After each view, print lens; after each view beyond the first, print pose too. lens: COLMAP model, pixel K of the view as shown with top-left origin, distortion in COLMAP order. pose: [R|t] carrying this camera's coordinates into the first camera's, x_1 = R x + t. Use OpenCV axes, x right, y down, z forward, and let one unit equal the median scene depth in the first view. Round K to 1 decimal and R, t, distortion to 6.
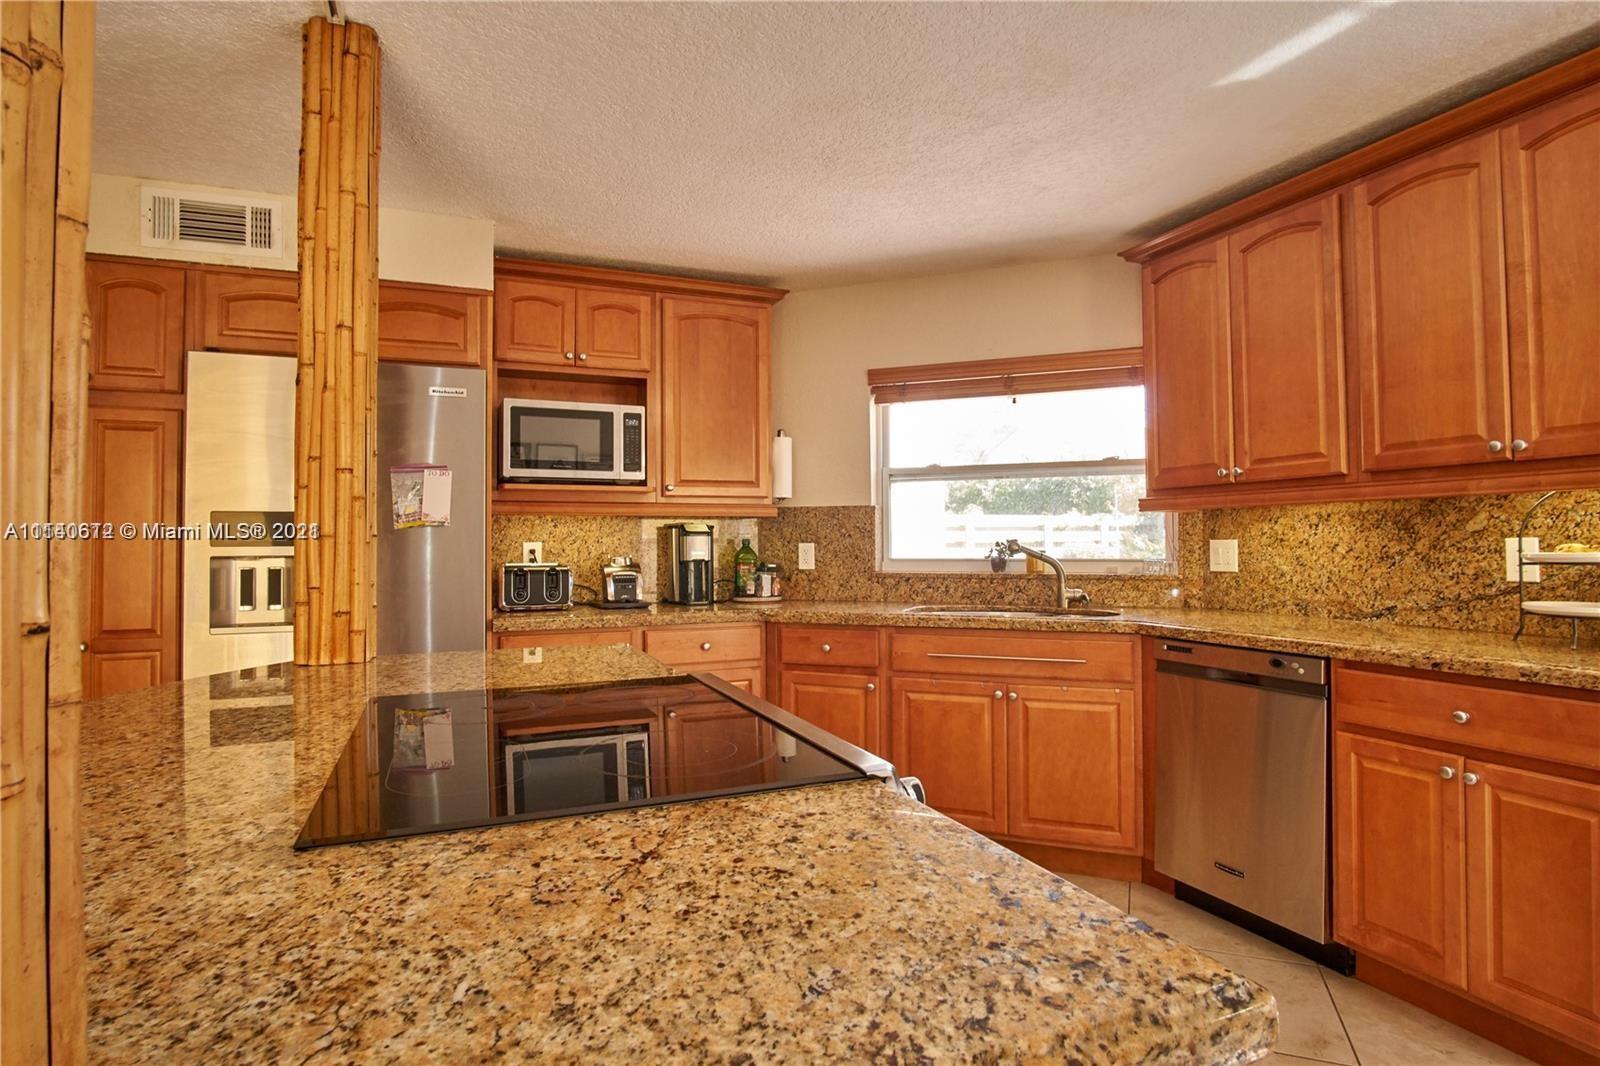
lens RADIAL K [[853.3, 0, 796.0], [0, 853.3, 530.3], [0, 0, 1]] dist [-0.029682, 0.007268]
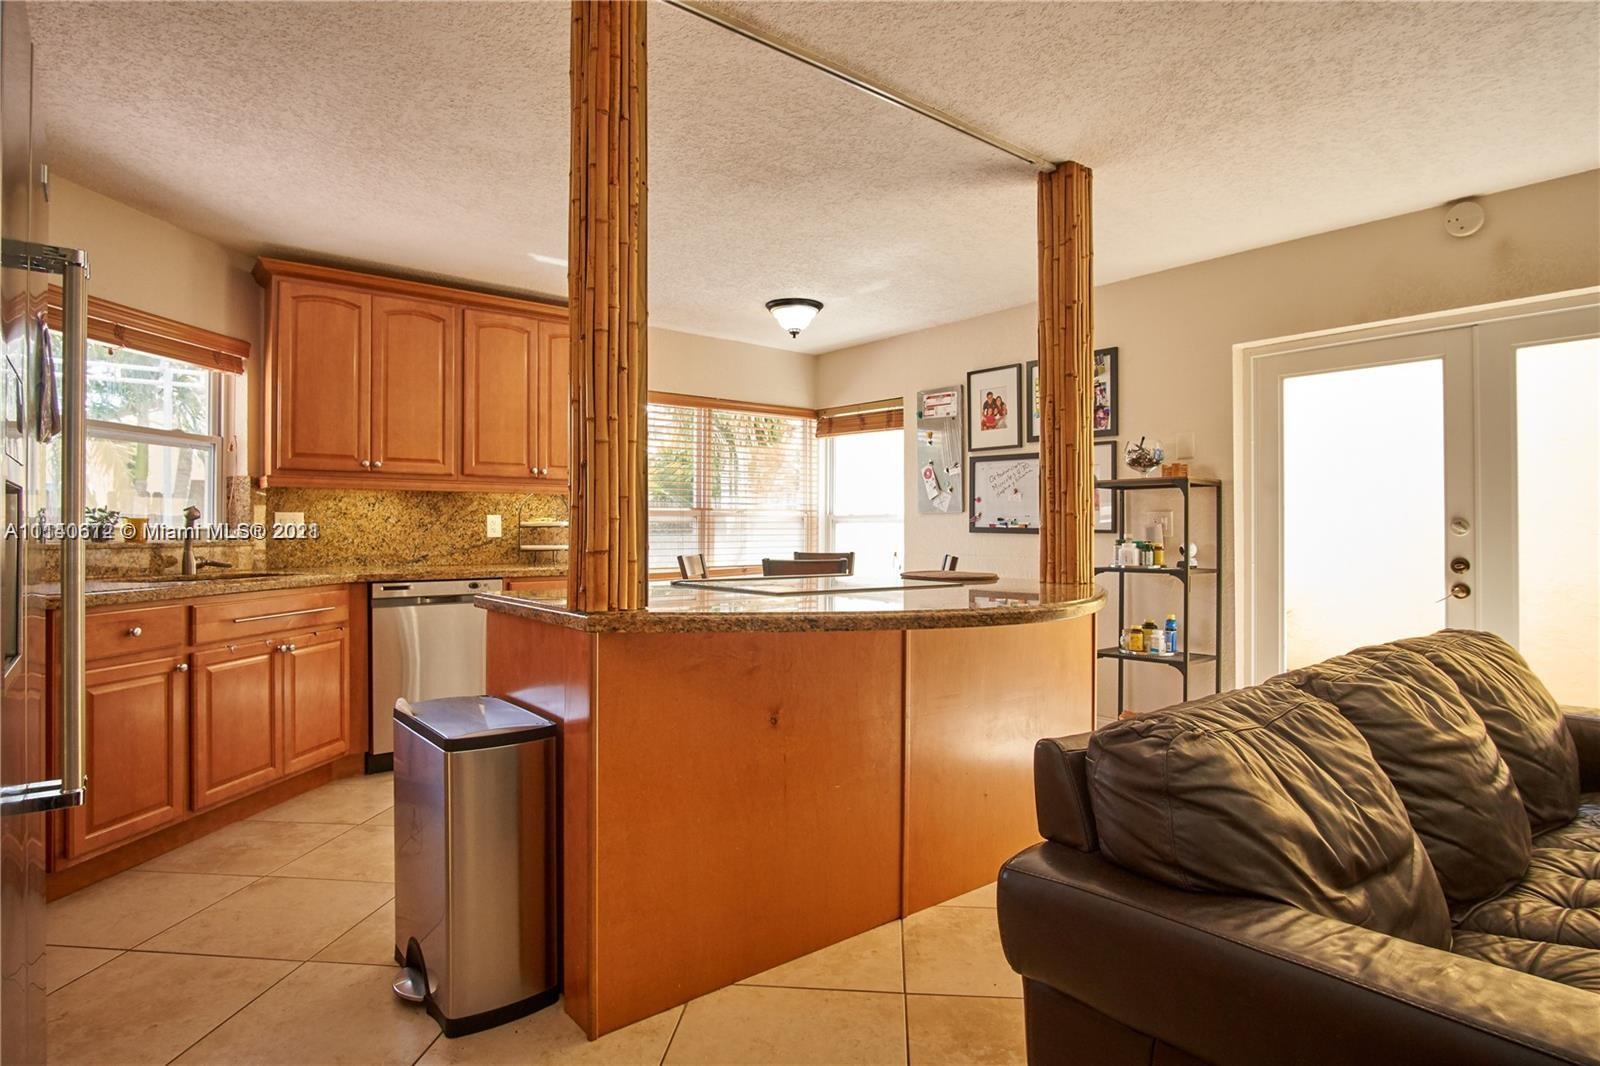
lens RADIAL K [[853.3, 0, 806.9], [0, 853.3, 529.9], [0, 0, 1]] dist [-0.029682, 0.007268]
pose [[-0.275034, 0.014574, 0.961324, -0.917680], [-0.010062, 0.999787, -0.018036, 0.052659], [-0.961382, -0.014633, -0.274829, 0.611962]]
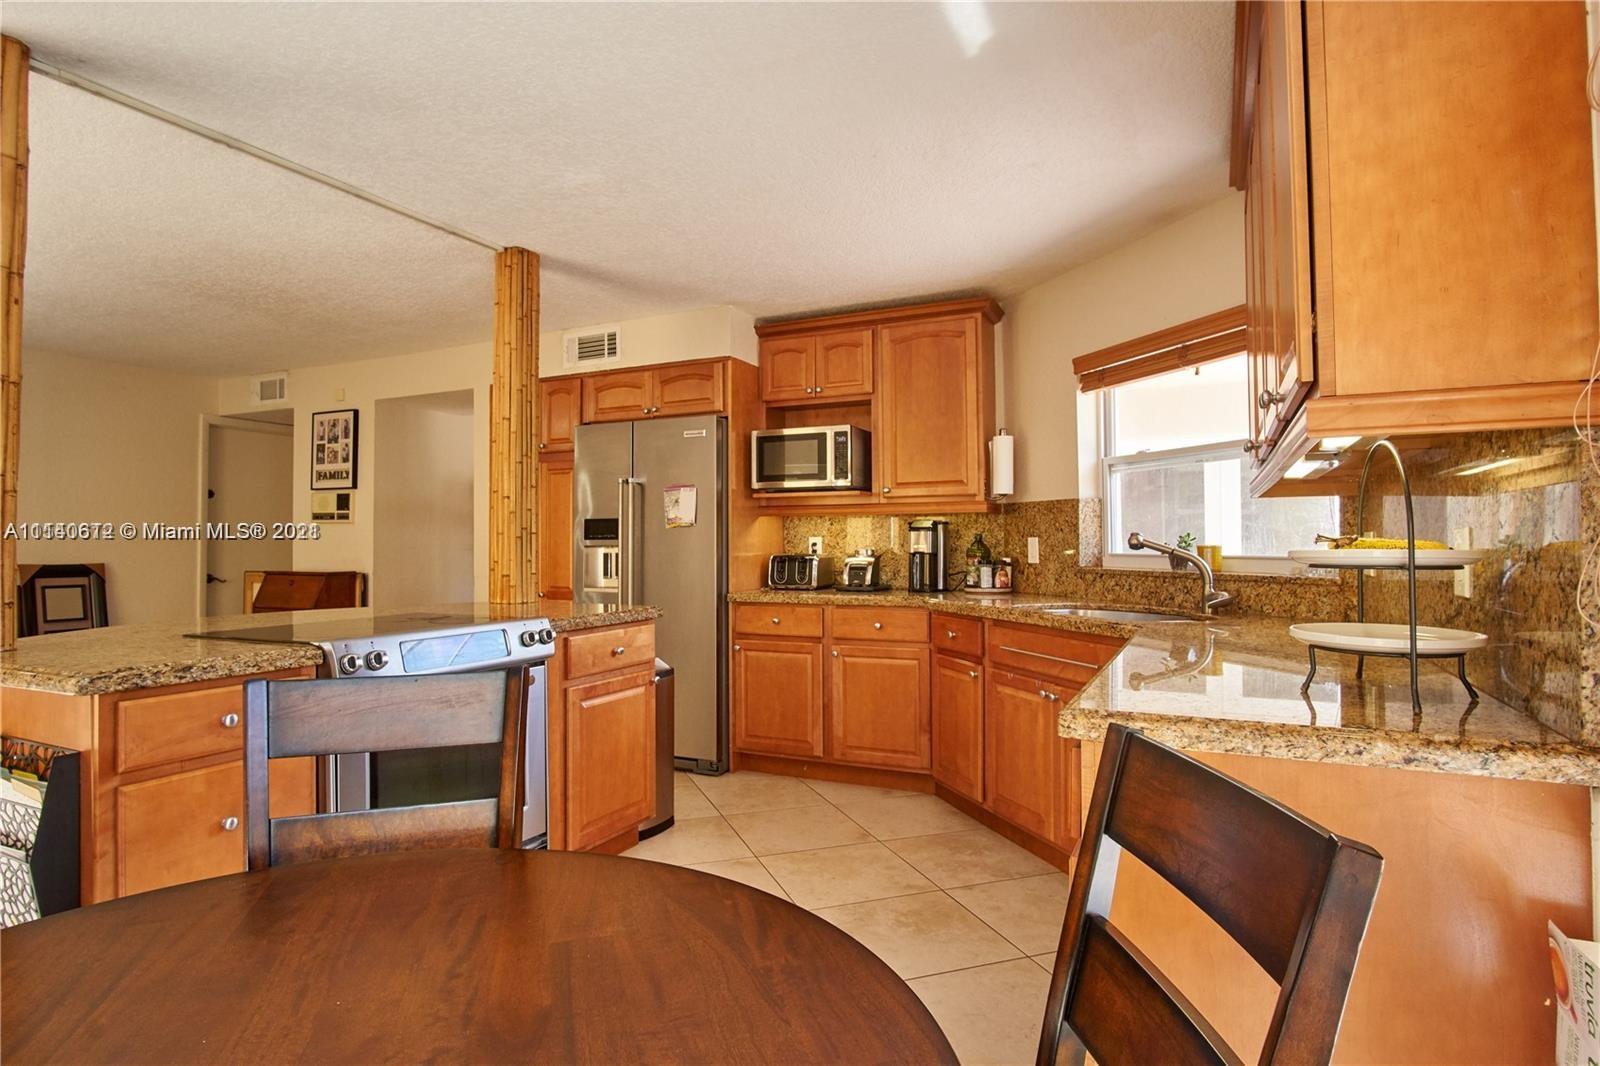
lens RADIAL K [[853.3, 0, 789.6], [0, 853.3, 532.1], [0, 0, 1]] dist [-0.029682, 0.007268]
pose [[0.664037, -0.005616, -0.747678, 0.724995], [0.011519, 0.999930, 0.002719, 0.003329], [0.747611, -0.010418, 0.664055, 0.138860]]
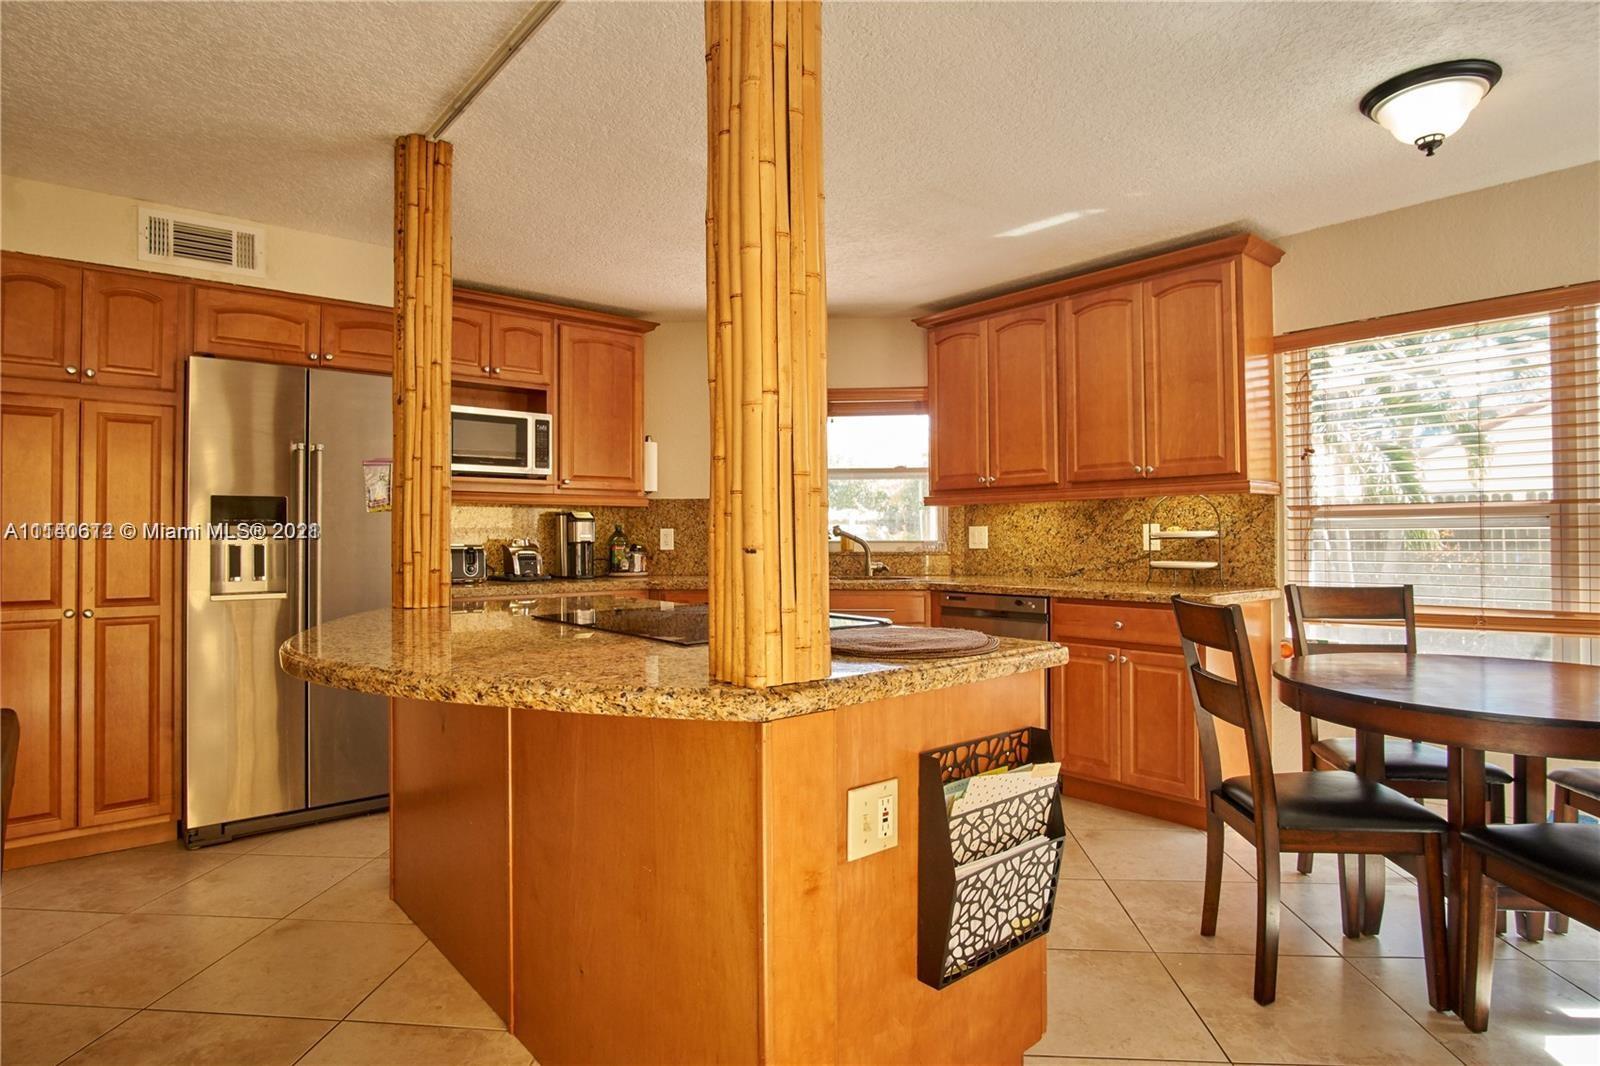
lens RADIAL K [[853.3, 0, 787.4], [0, 853.3, 536.9], [0, 0, 1]] dist [-0.029682, 0.007268]
pose [[0.956817, 0.002159, 0.290683, -0.225816], [-0.006374, 0.999888, 0.013554, 0.011737], [-0.290621, -0.014821, 0.956724, -0.289040]]
